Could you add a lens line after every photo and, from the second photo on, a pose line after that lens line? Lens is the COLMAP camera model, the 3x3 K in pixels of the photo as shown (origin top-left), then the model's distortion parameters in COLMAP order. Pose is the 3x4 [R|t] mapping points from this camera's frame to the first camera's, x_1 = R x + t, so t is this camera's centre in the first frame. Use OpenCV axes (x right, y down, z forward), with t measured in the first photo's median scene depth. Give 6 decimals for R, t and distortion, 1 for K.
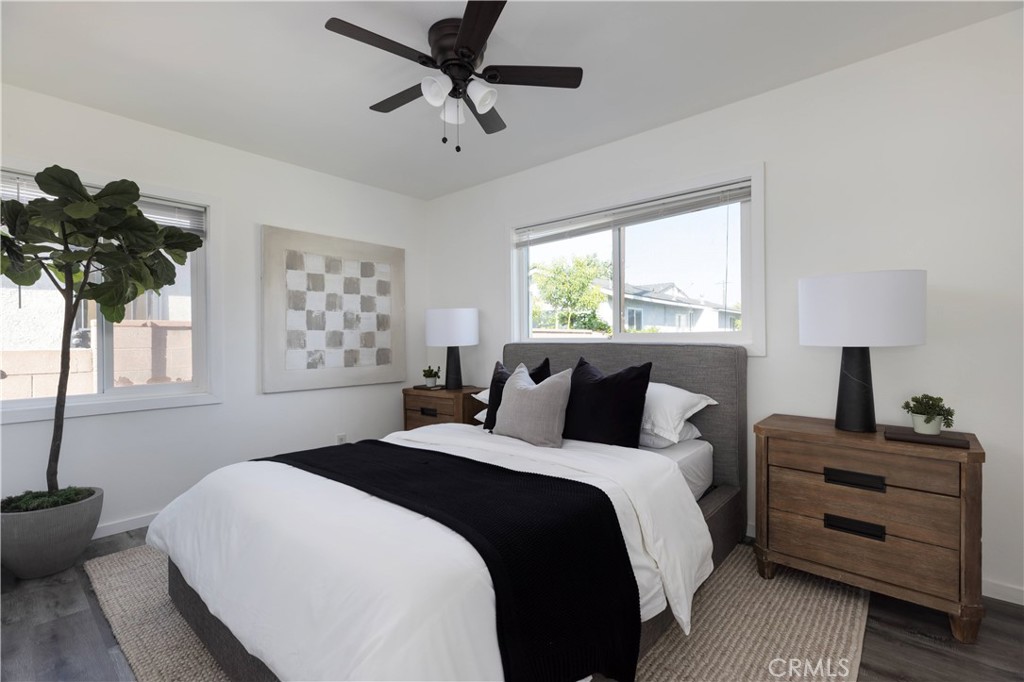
lens RADIAL K [[465.7, 0, 511.4], [0, 465.7, 342.2], [0, 0, 1]] dist [0.004905, 0.000990]
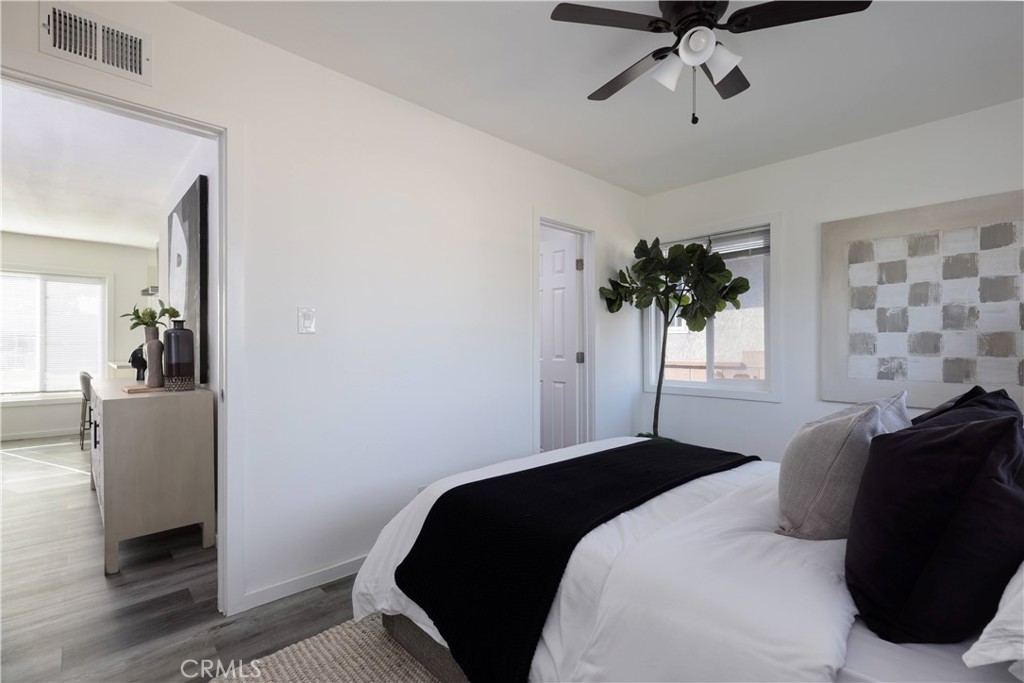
lens RADIAL K [[465.7, 0, 511.4], [0, 465.7, 342.1], [0, 0, 1]] dist [0.004905, 0.000990]
pose [[-0.097544, 0.000981, -0.995231, 0.442656], [-0.003856, 0.999992, 0.001363, -0.007100], [0.995224, 0.003970, -0.097540, 0.430050]]
